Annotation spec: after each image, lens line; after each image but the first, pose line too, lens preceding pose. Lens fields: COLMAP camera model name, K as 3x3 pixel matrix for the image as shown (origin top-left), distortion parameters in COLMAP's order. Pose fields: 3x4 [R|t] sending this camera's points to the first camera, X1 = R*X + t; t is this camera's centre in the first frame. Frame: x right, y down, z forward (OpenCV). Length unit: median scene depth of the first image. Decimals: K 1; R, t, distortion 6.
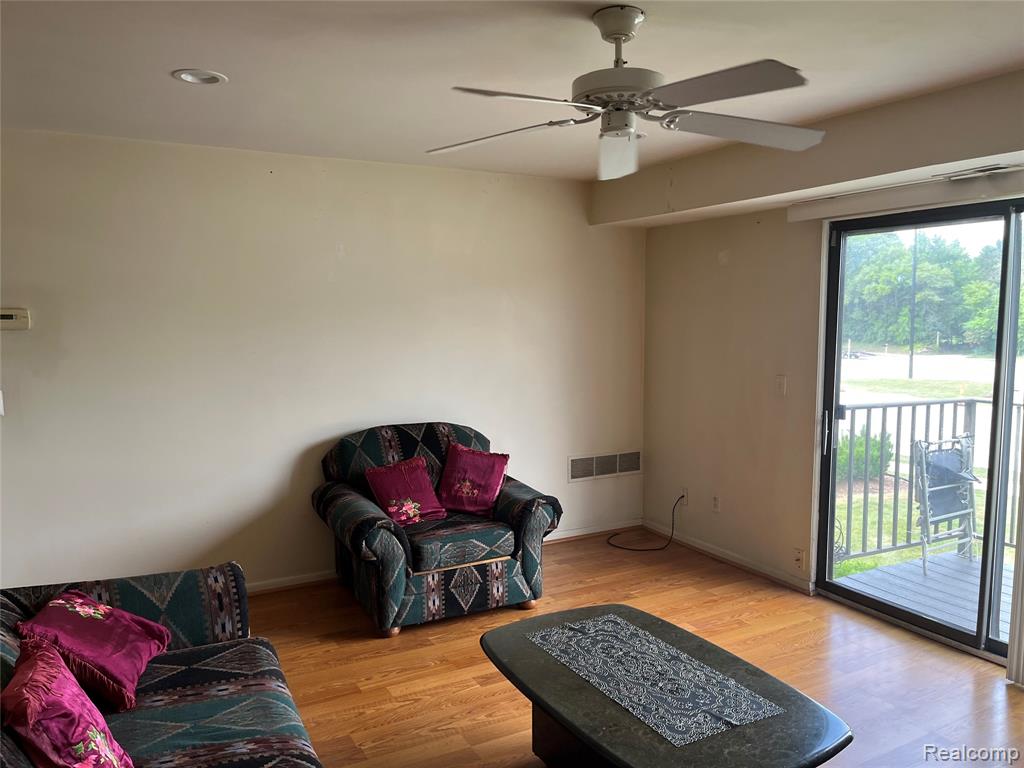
lens RADIAL K [[772.0, 0, 530.2], [0, 772.0, 382.3], [0, 0, 1]] dist [0.066711, -0.100657]
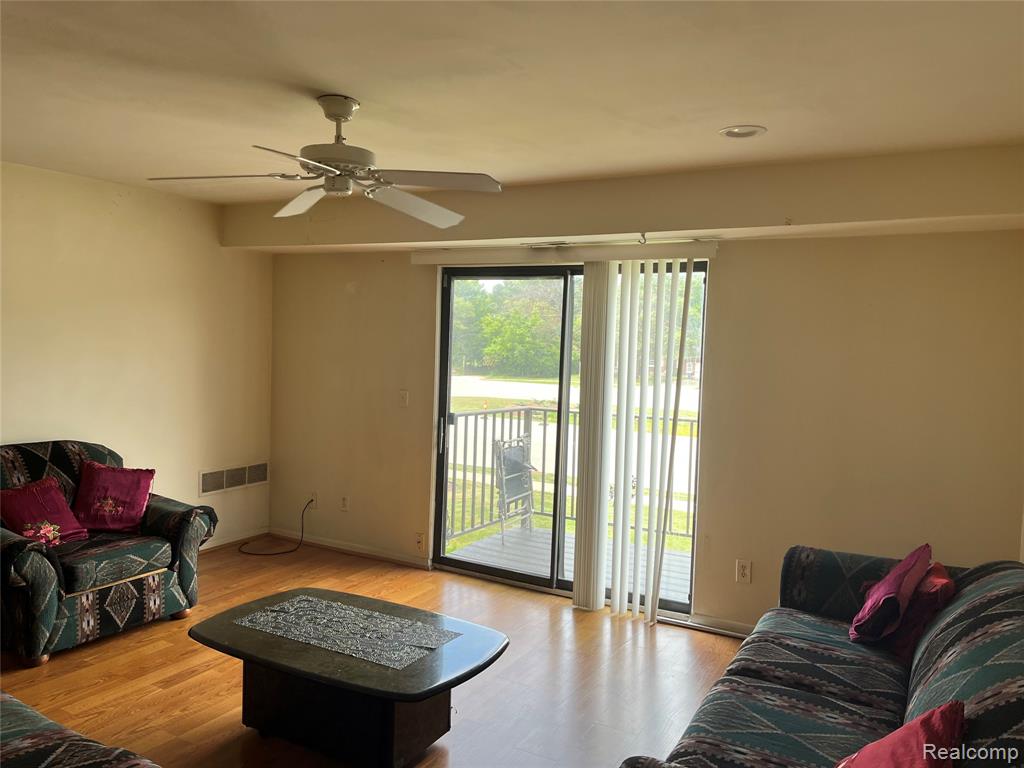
lens RADIAL K [[791.0, 0, 514.8], [0, 791.0, 365.6], [0, 0, 1]] dist [0.073971, -0.116539]
pose [[0.843180, 0.014419, 0.537438, -0.203784], [0.010881, 0.998978, -0.043872, 0.010440], [-0.537522, 0.042840, 0.842161, -0.136239]]
